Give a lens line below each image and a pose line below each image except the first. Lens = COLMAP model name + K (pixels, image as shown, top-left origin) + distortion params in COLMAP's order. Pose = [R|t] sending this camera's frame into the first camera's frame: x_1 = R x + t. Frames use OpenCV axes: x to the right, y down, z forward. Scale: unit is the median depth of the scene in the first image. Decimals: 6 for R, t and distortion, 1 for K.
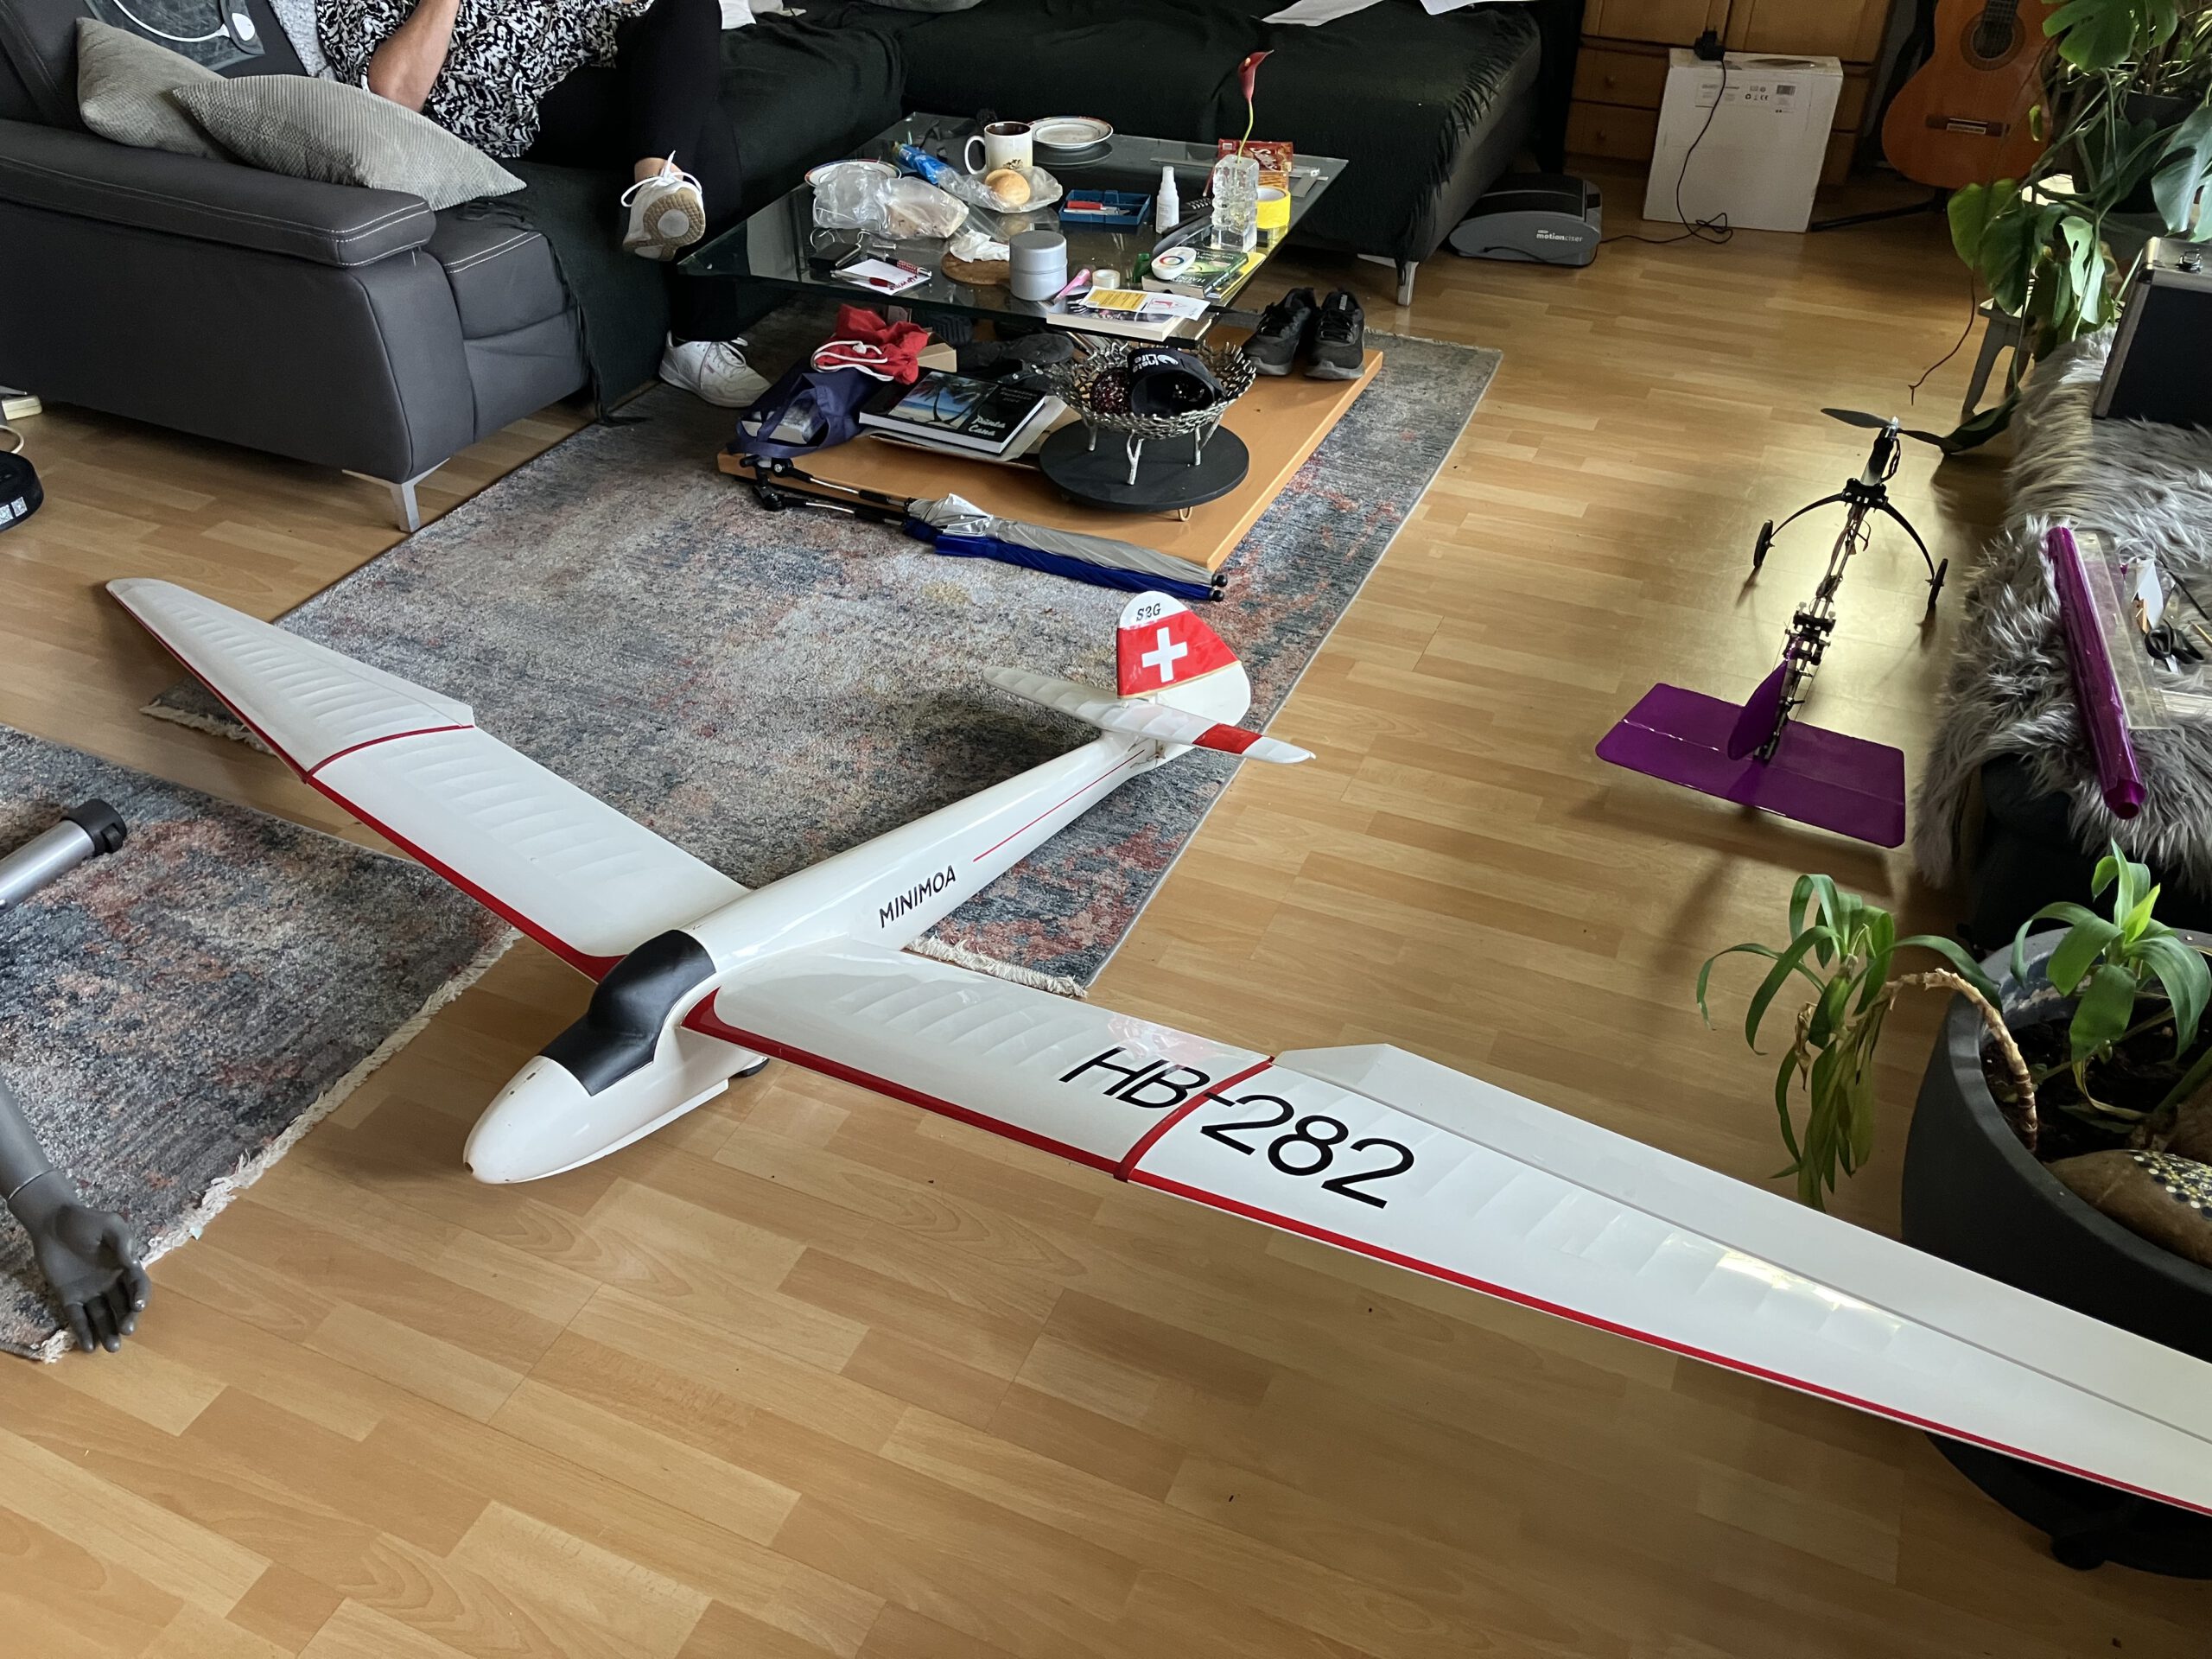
lens RADIAL K [[1812.8, 0, 1106.8], [0, 1812.8, 843.1], [0, 0, 1]] dist [0.032233, -0.046099]
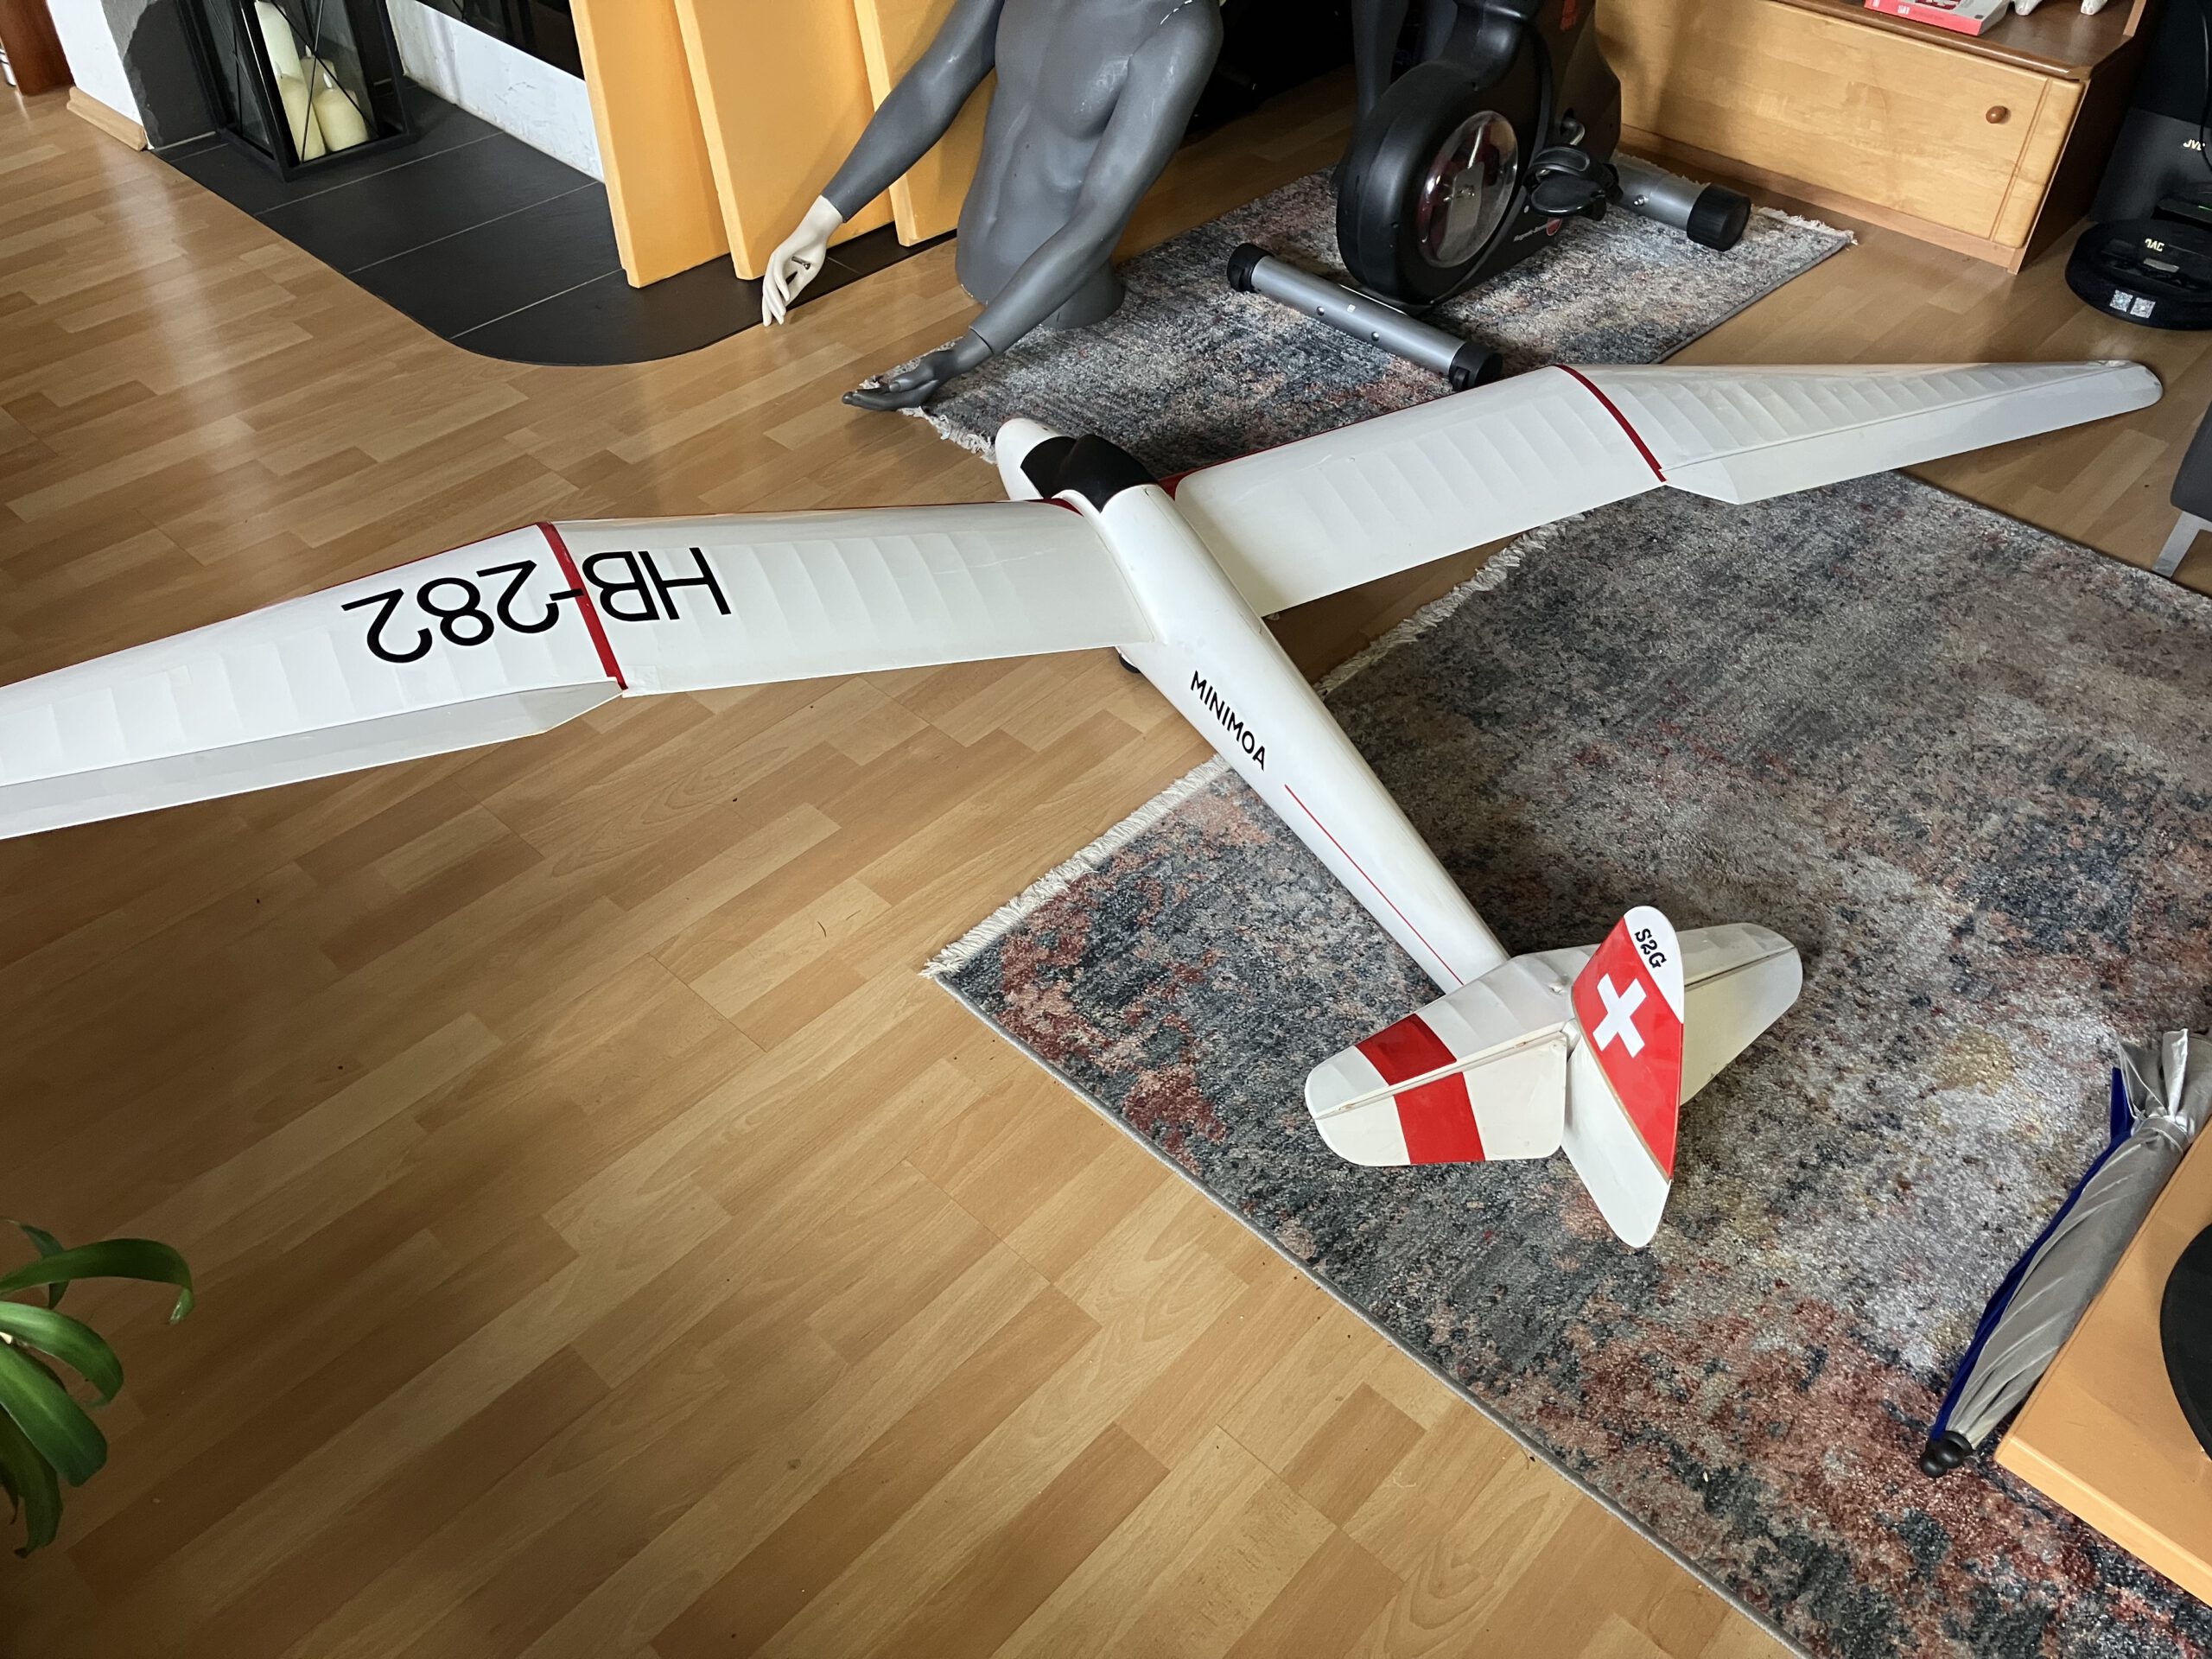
lens RADIAL K [[1812.8, 0, 1099.4], [0, 1812.8, 823.8], [0, 0, 1]] dist [0.032233, -0.046099]
pose [[-0.339448, 0.636895, -0.692200, 0.350549], [-0.583091, 0.434966, 0.686155, -0.399854], [0.738092, 0.636530, 0.223720, 0.609283]]
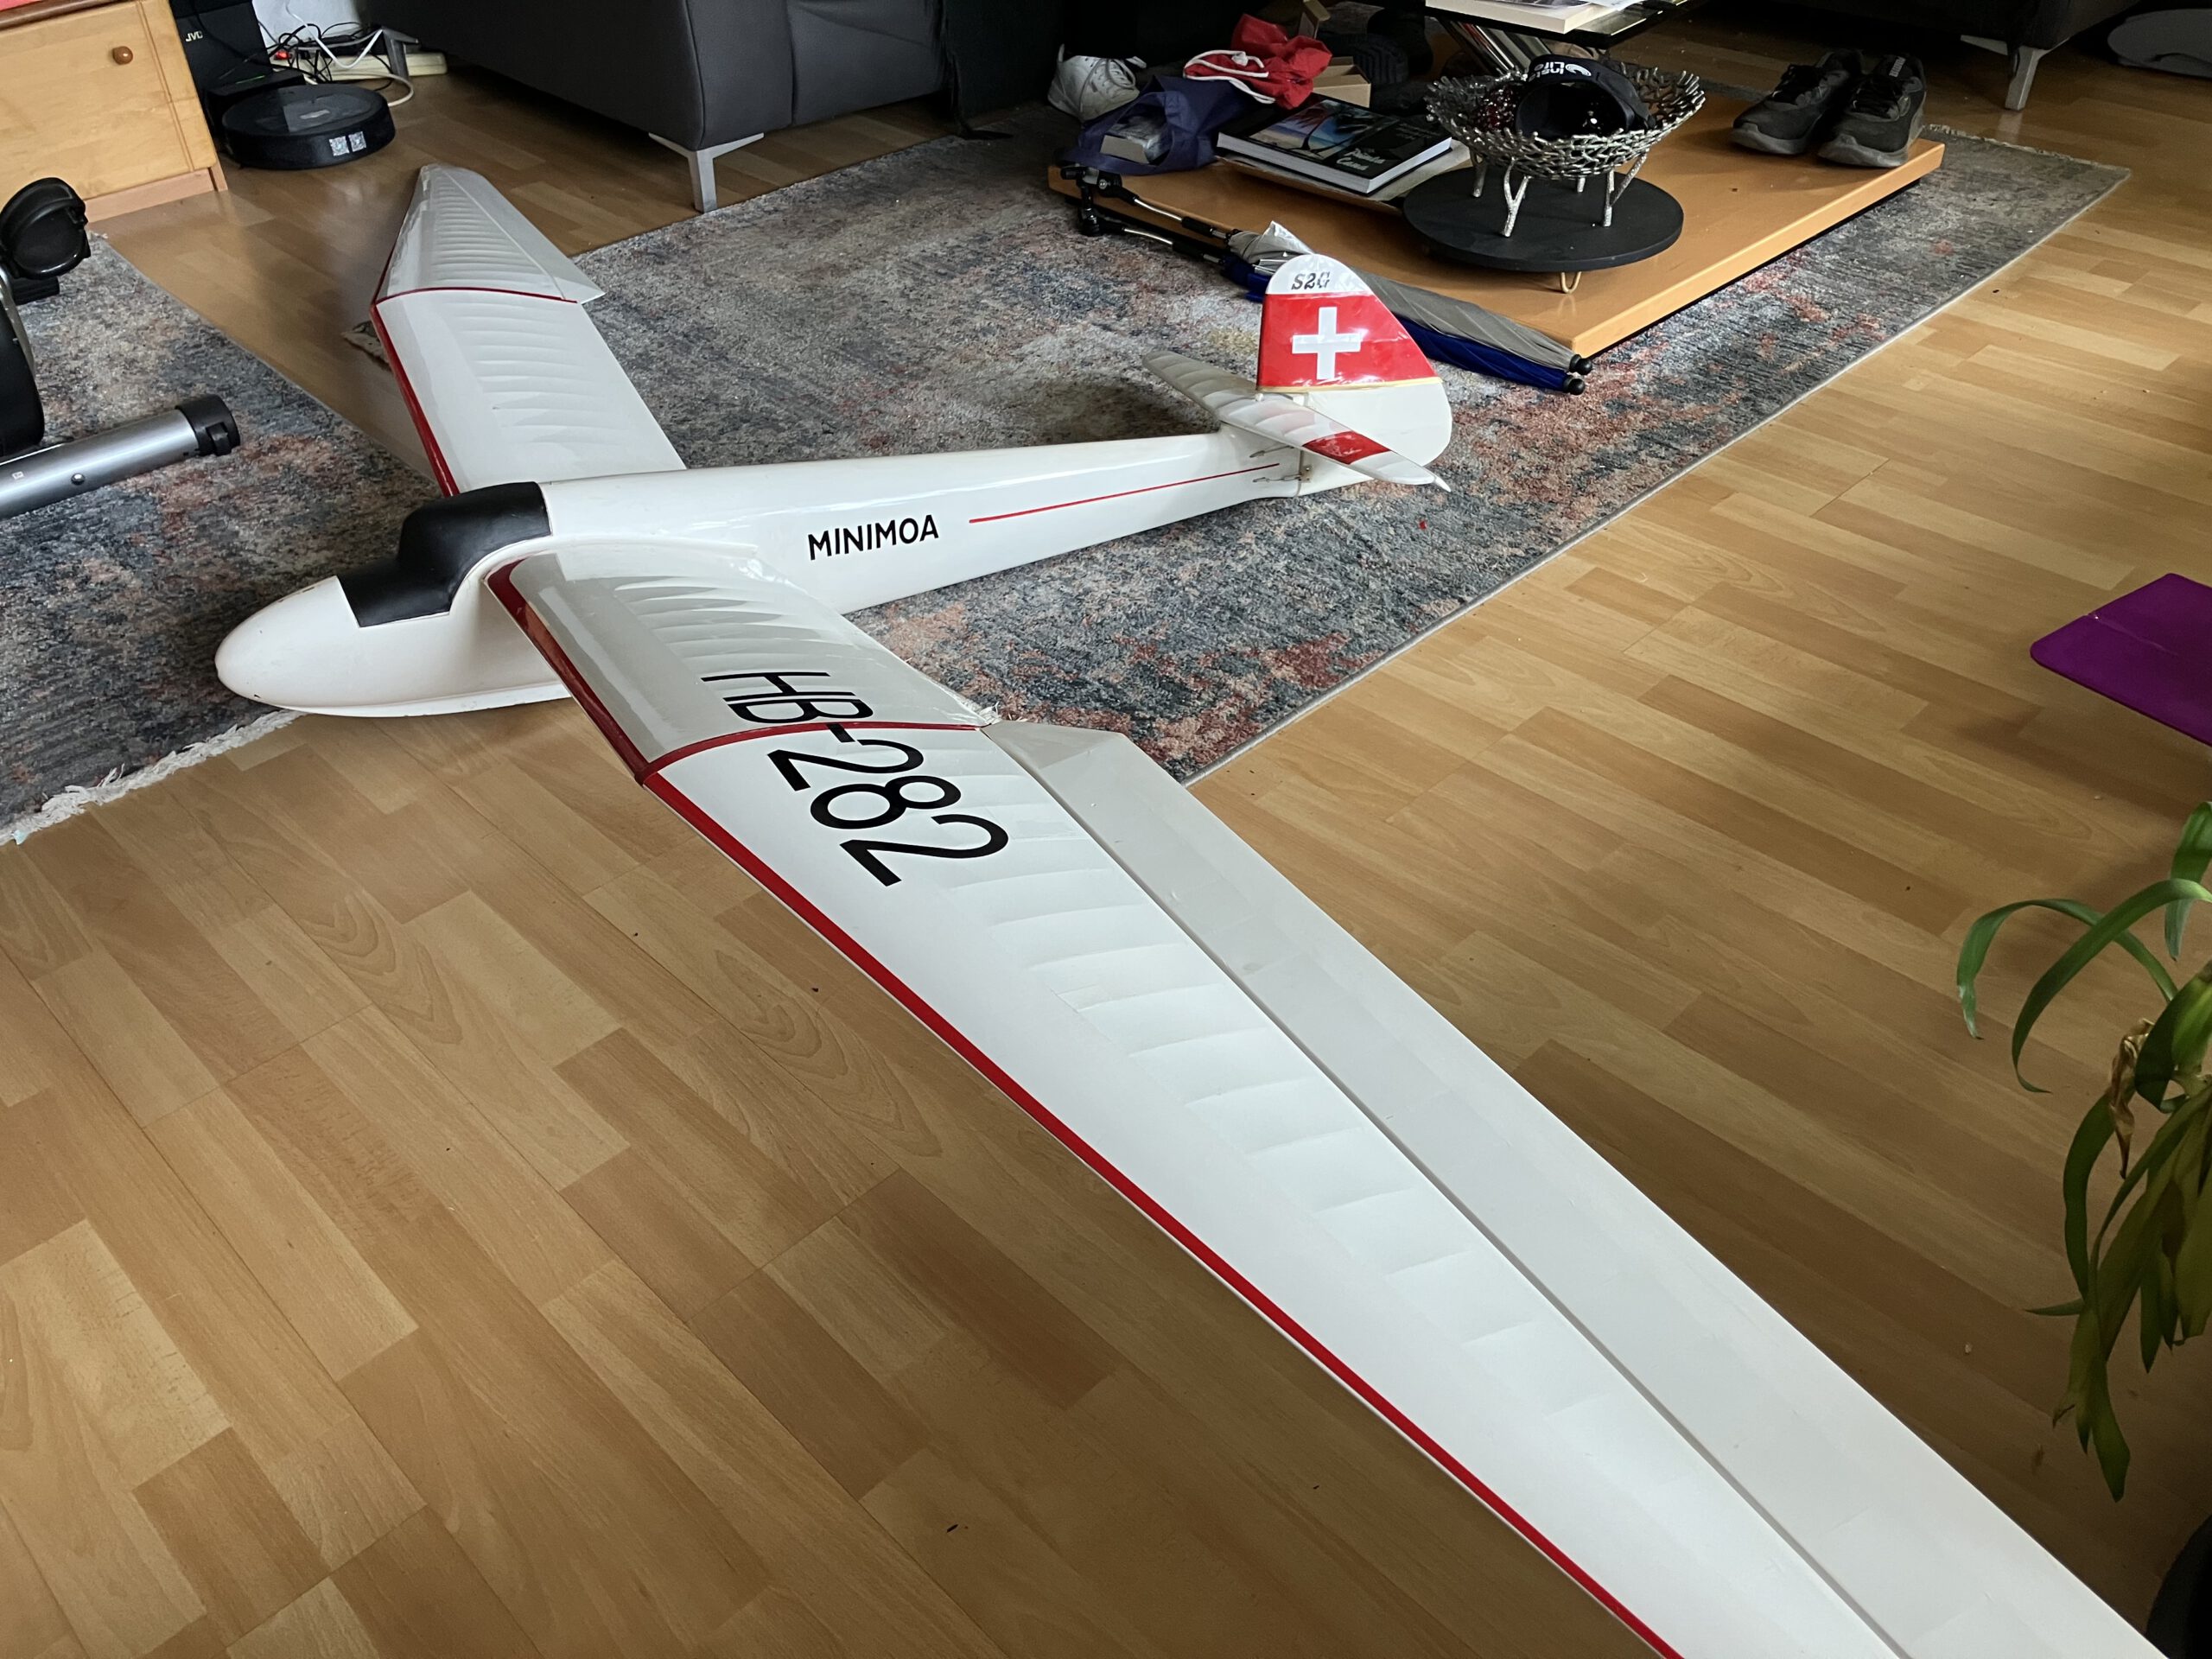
lens RADIAL K [[1812.8, 0, 1100.4], [0, 1812.8, 830.1], [0, 0, 1]] dist [0.032233, -0.046099]
pose [[0.926314, 0.209391, -0.313206, 0.149082], [-0.201447, 0.977786, 0.057905, 0.037206], [0.318373, 0.009456, 0.947918, 0.221068]]
